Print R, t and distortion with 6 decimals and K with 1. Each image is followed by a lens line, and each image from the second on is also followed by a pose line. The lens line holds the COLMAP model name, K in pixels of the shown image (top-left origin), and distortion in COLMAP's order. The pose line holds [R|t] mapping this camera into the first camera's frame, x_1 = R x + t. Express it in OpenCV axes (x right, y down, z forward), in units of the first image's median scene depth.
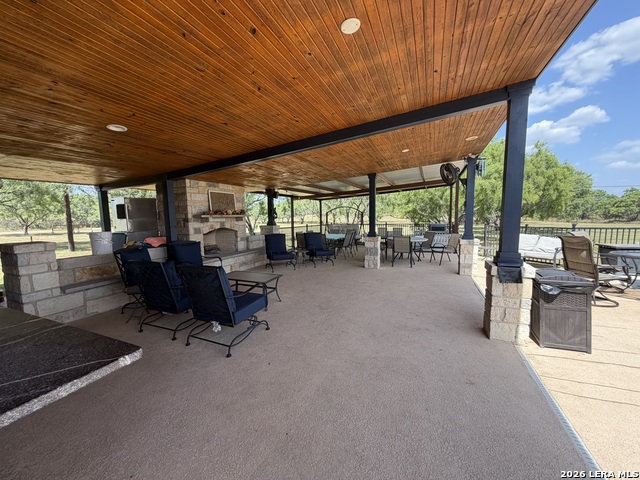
lens RADIAL K [[256.5, 0, 317.4], [0, 256.5, 241.3], [0, 0, 1]] dist [-0.002480, -0.000397]
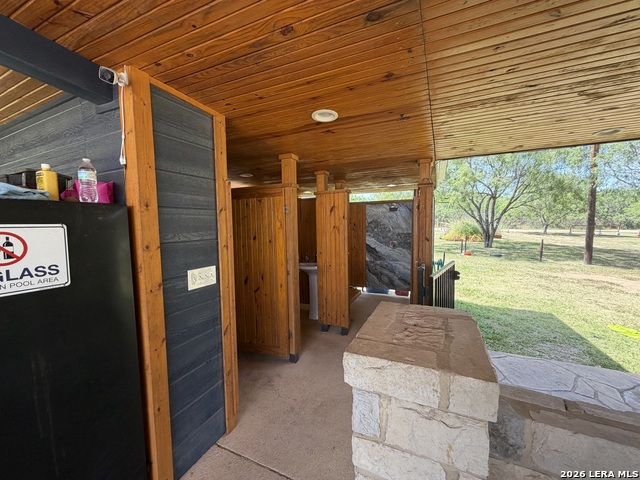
lens RADIAL K [[256.5, 0, 315.5], [0, 256.5, 238.7], [0, 0, 1]] dist [-0.002480, -0.000397]
pose [[-0.018373, 0.081716, -0.996486, -0.399352], [-0.088773, 0.992585, 0.083033, -0.044242], [0.995882, 0.089987, -0.010983, 0.403496]]
